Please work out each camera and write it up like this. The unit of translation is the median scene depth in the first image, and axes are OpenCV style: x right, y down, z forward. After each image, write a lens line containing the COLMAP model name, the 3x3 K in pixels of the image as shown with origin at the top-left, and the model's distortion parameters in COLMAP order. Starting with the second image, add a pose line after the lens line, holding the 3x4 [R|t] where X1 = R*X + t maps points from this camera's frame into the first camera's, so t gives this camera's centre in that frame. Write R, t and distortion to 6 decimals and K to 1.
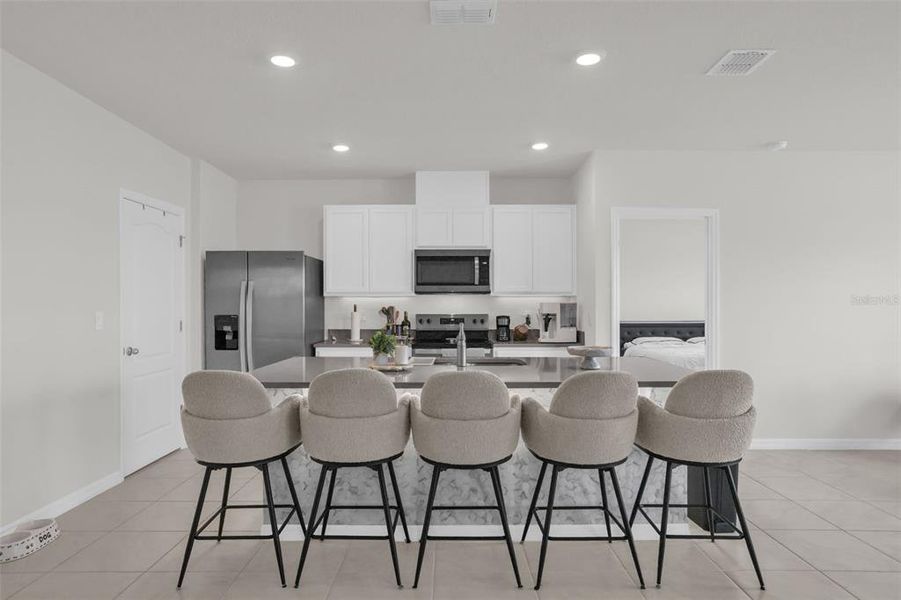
lens RADIAL K [[527.1, 0, 448.8], [0, 527.1, 310.4], [0, 0, 1]] dist [-0.026767, 0.006010]
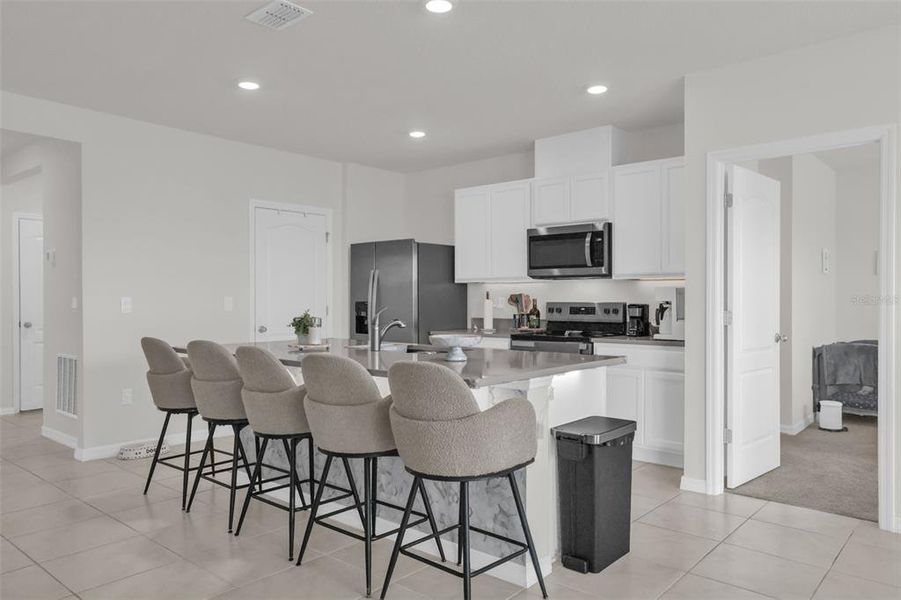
lens RADIAL K [[640.9, 0, 459.4], [0, 640.9, 306.8], [0, 0, 1]] dist [-0.009478, -0.001856]
pose [[0.757367, 0.008635, -0.652933, 0.604088], [-0.004658, 0.999959, 0.007822, 0.008129], [0.652973, -0.002883, 0.757376, 0.117328]]
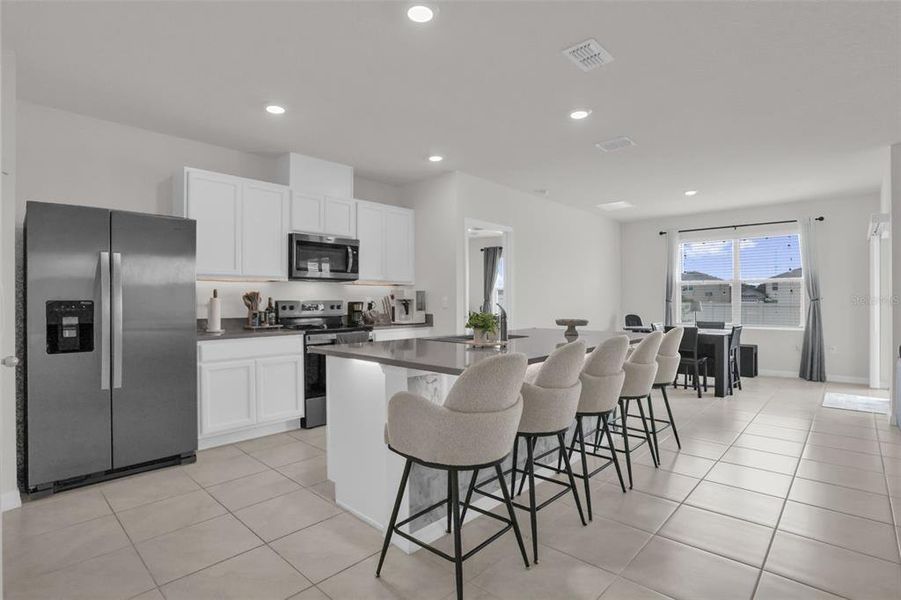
lens RADIAL K [[448.9, 0, 453.3], [0, 448.9, 300.1], [0, 0, 1]] dist [-0.034390, 0.004338]
pose [[0.676028, -0.000420, 0.736876, -0.510675], [0.005444, 0.999975, -0.004425, 0.013365], [-0.736856, 0.007003, 0.676014, 0.259962]]
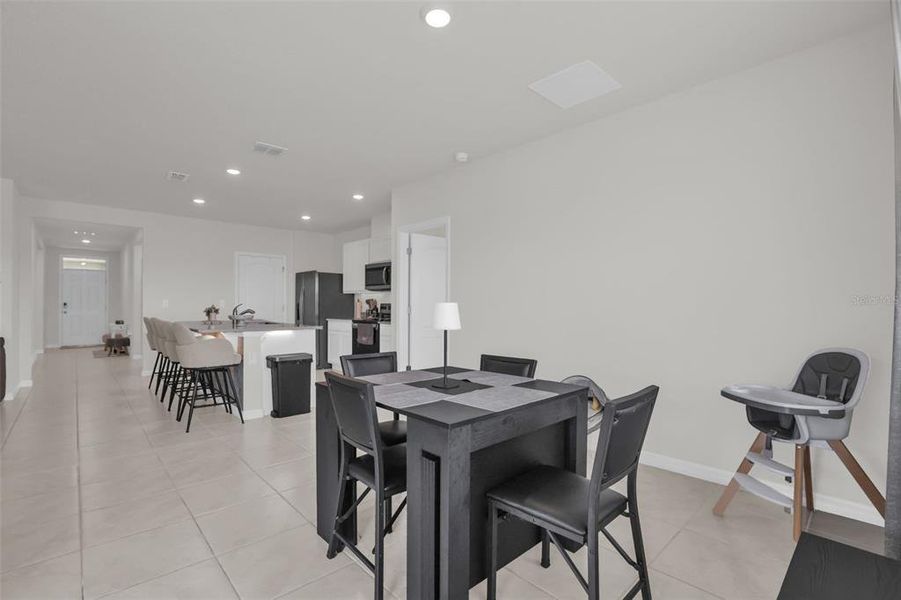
lens RADIAL K [[419.7, 0, 444.2], [0, 419.7, 294.9], [0, 0, 1]] dist [-0.012905, 0.000051]
pose [[0.658815, -0.015241, -0.752151, 1.215250], [-0.008288, 0.999587, -0.027514, 0.017333], [0.752259, 0.024361, 0.658417, 0.333805]]
